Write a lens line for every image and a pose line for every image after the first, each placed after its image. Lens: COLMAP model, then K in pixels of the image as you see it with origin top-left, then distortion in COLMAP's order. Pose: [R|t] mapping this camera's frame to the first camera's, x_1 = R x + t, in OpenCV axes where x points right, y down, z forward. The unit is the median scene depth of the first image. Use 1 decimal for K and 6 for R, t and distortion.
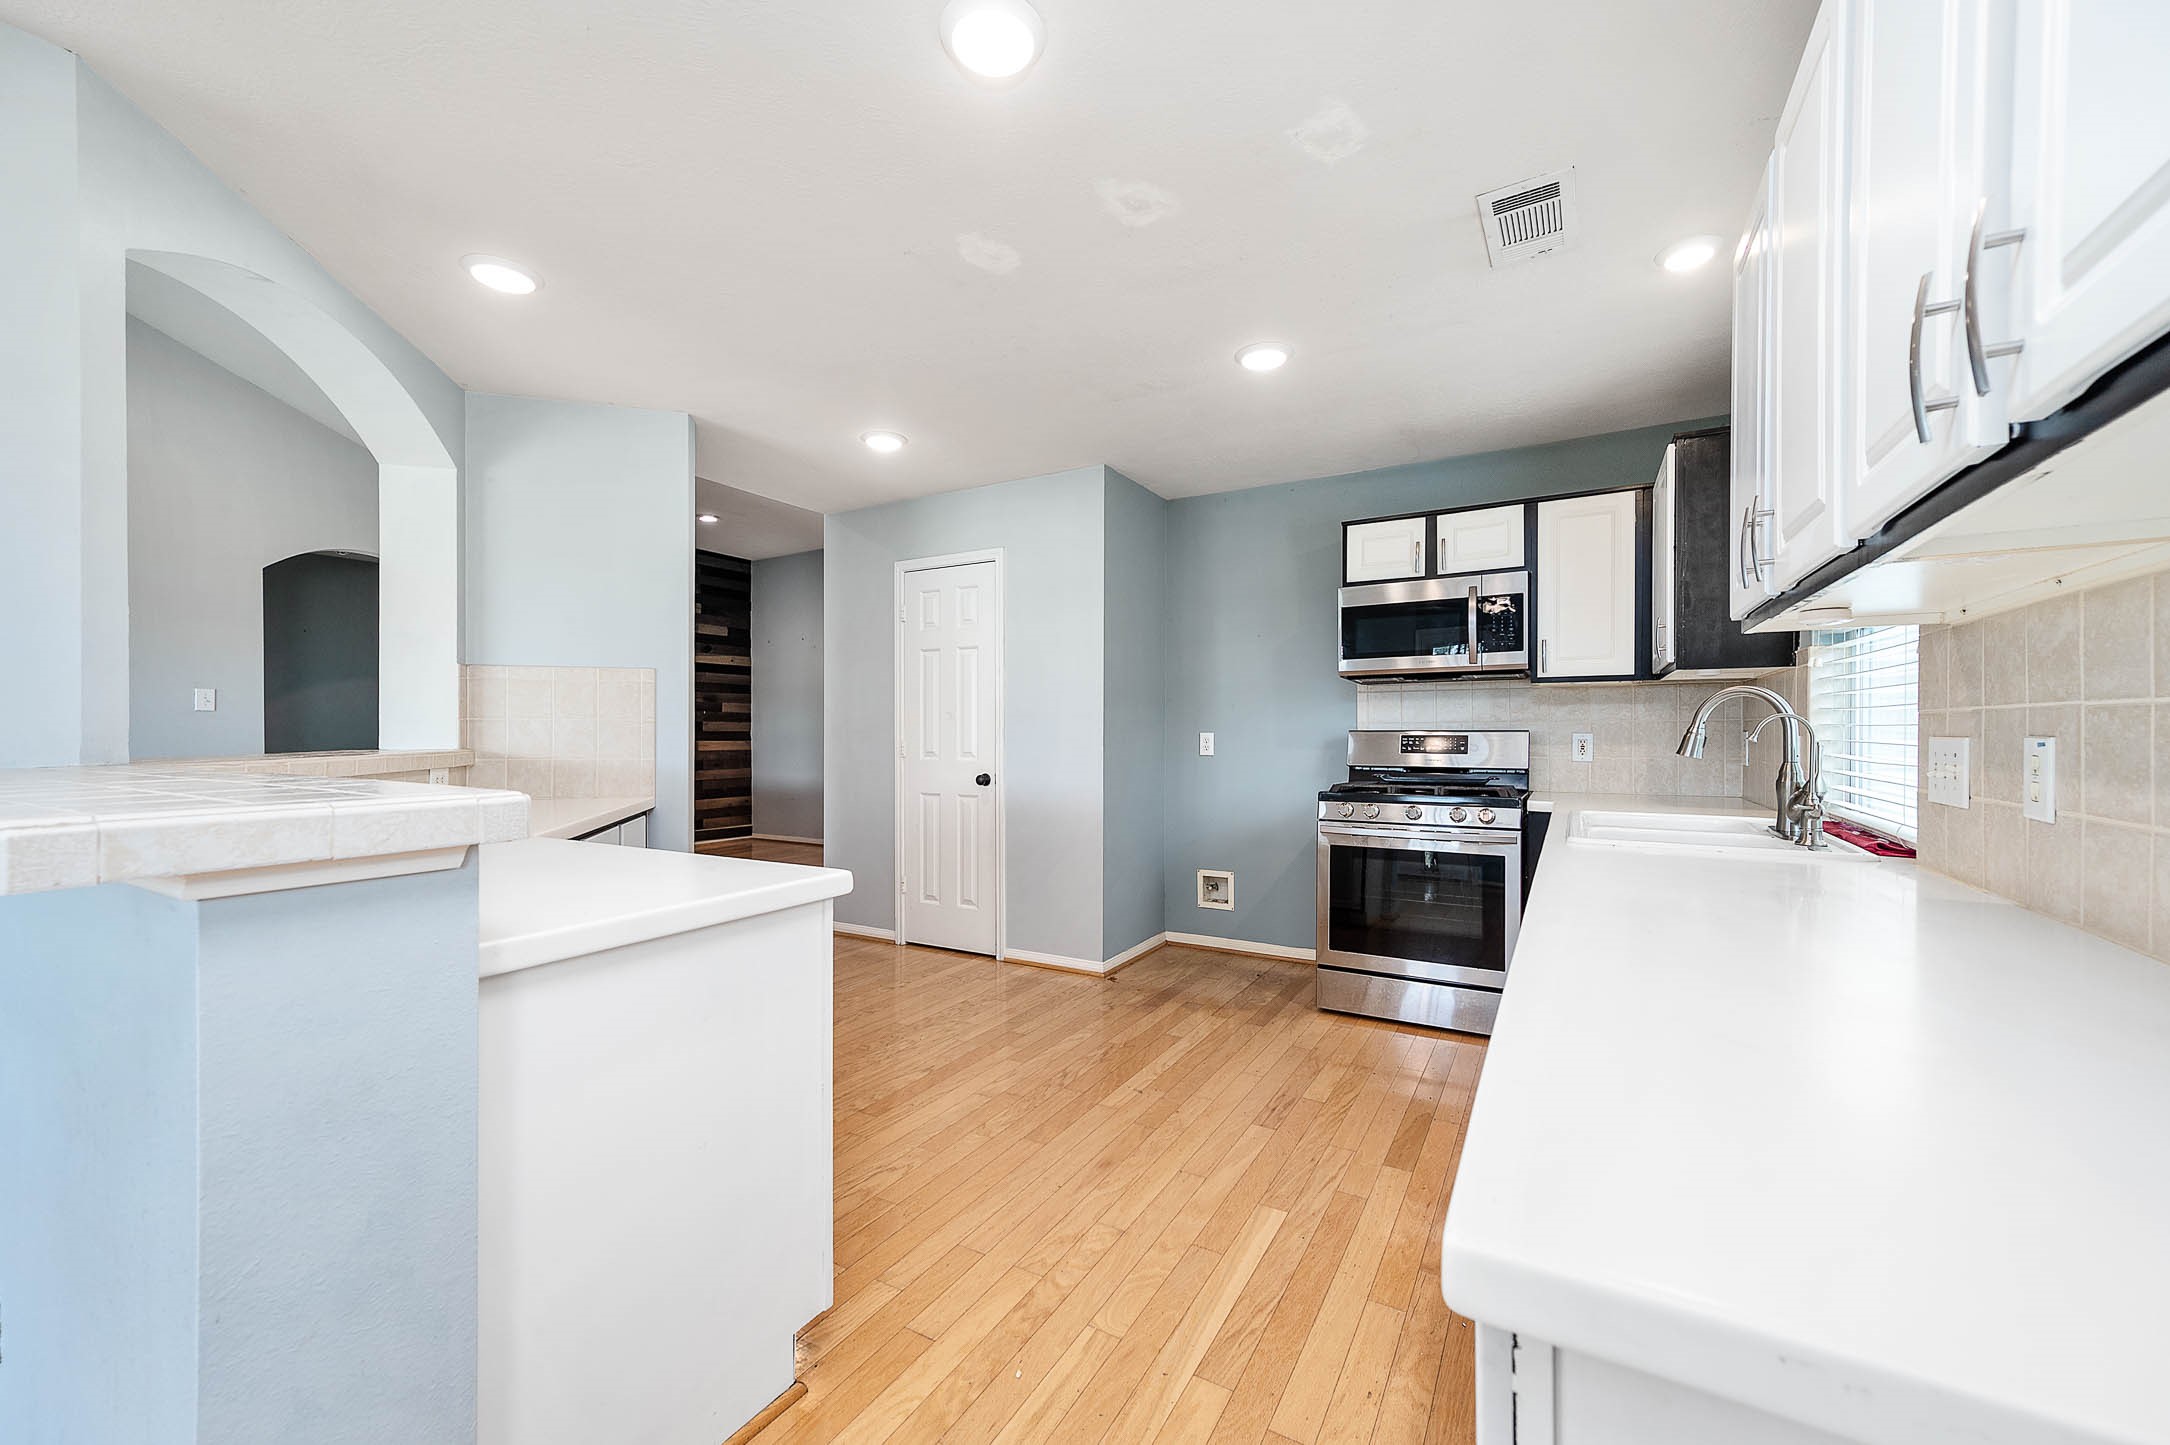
lens RADIAL K [[858.5, 0, 1086.6], [0, 858.5, 740.4], [0, 0, 1]] dist [0.010541, 0.000060]
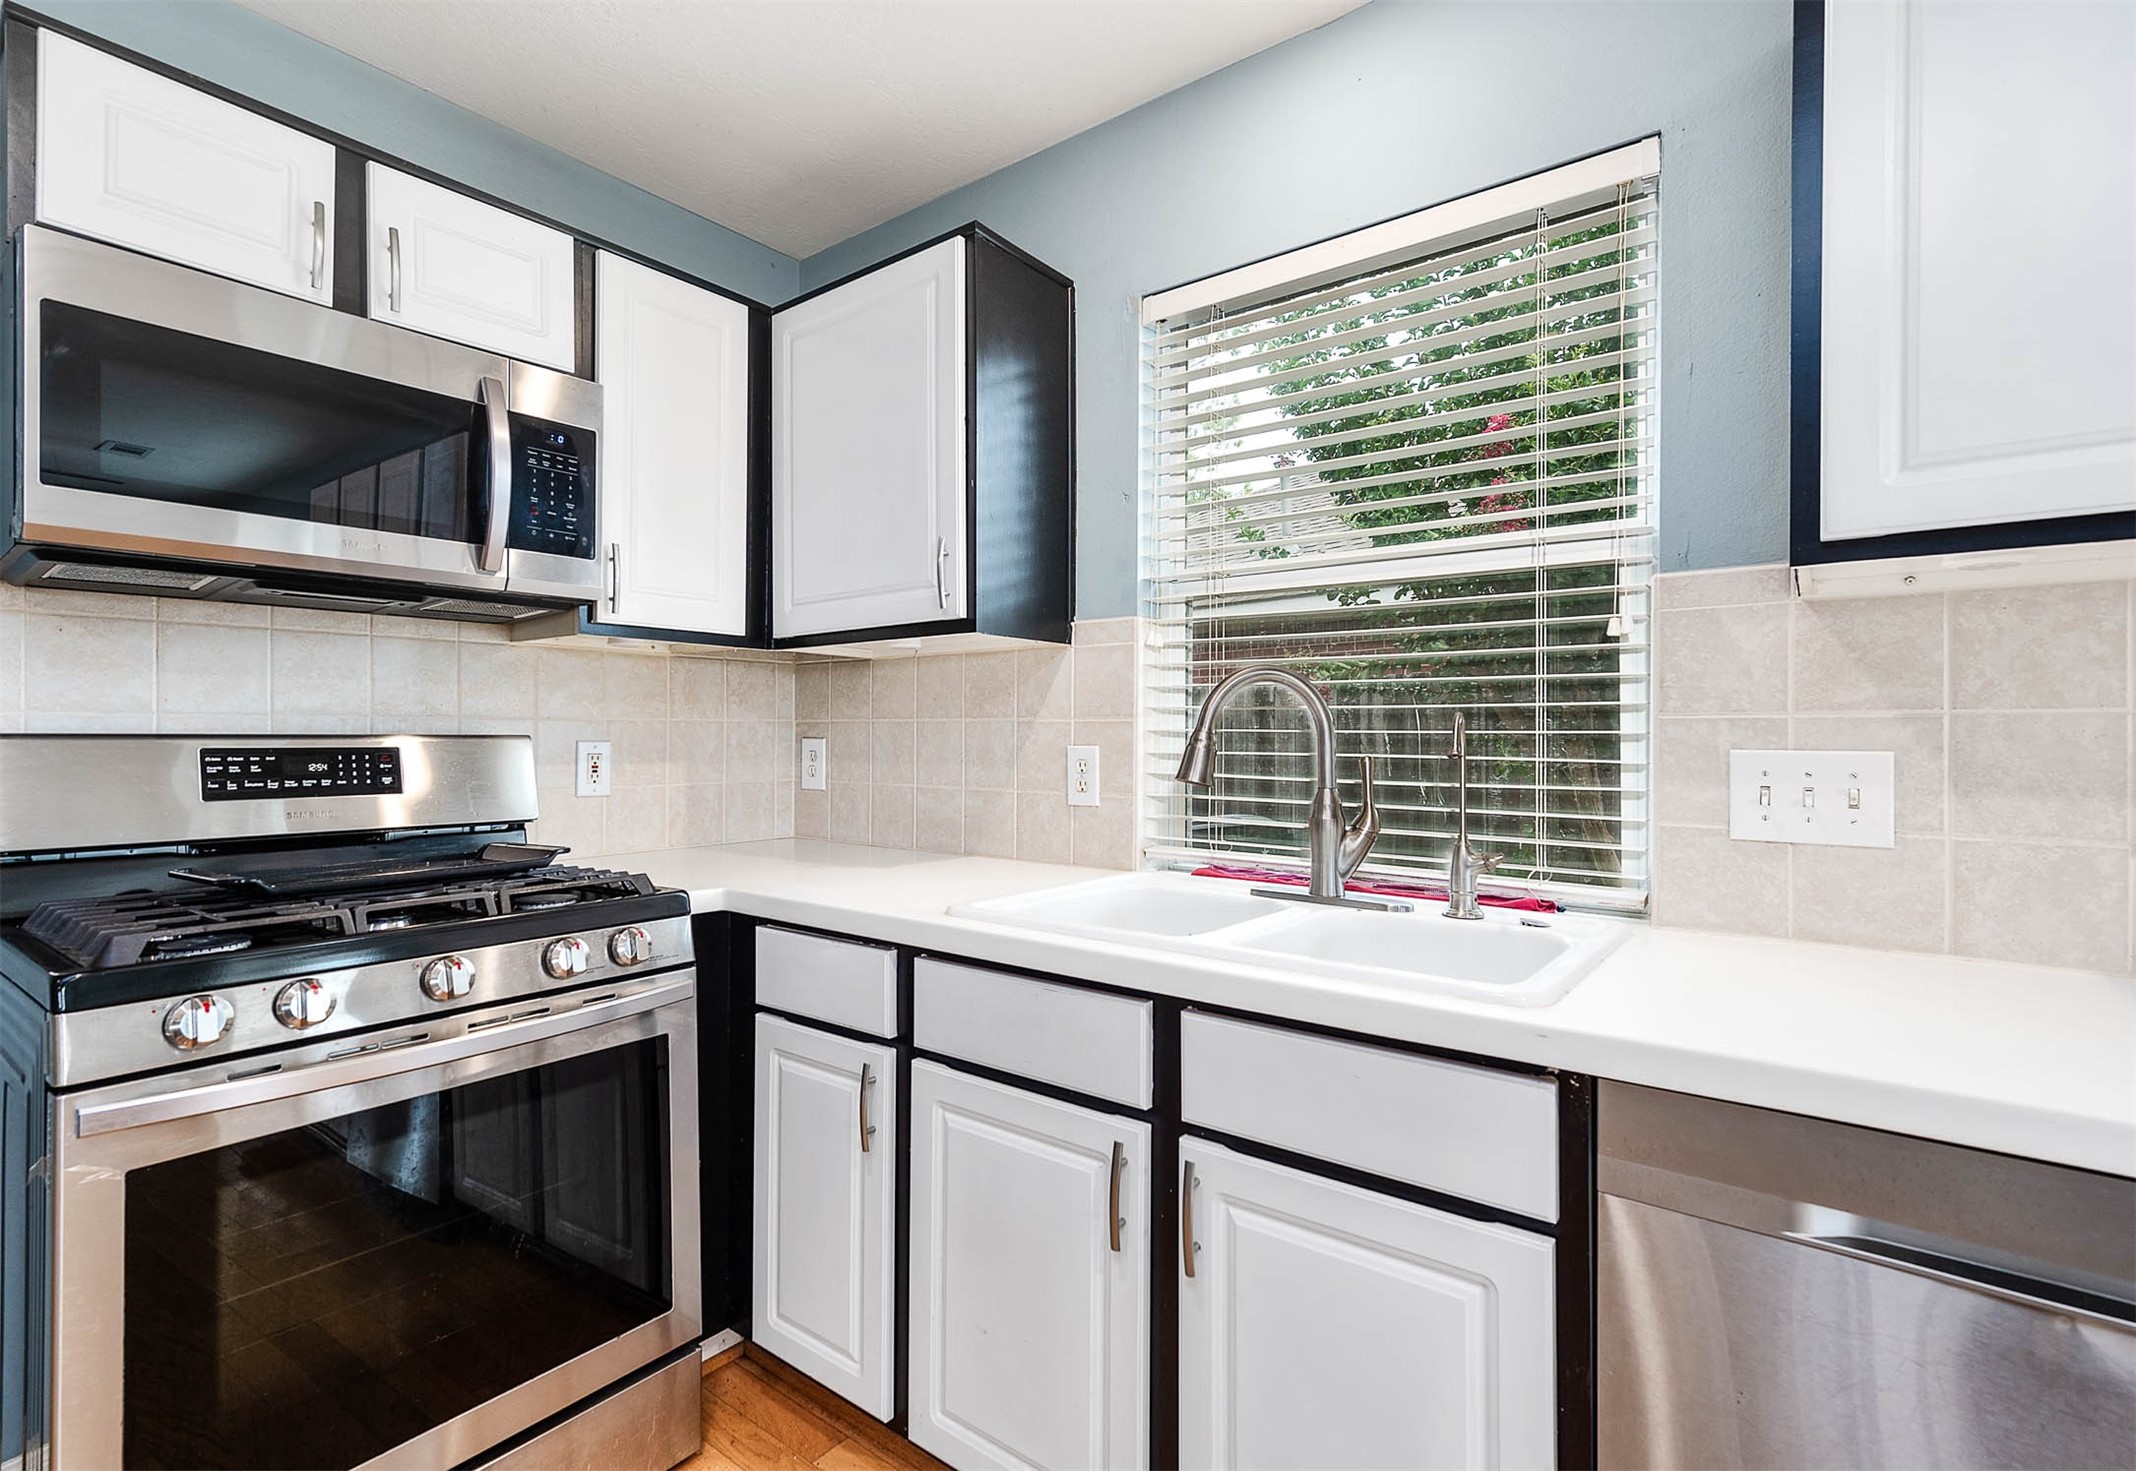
lens RADIAL K [[1003.6, 0, 1068.0], [0, 1003.6, 735.5], [0, 0, 1]] dist [-0.004082, -0.000477]
pose [[0.145733, 0.001266, 0.989323, 0.022492], [0.007149, 0.999972, -0.002333, -0.008498], [-0.989298, 0.007413, 0.145720, 0.642129]]
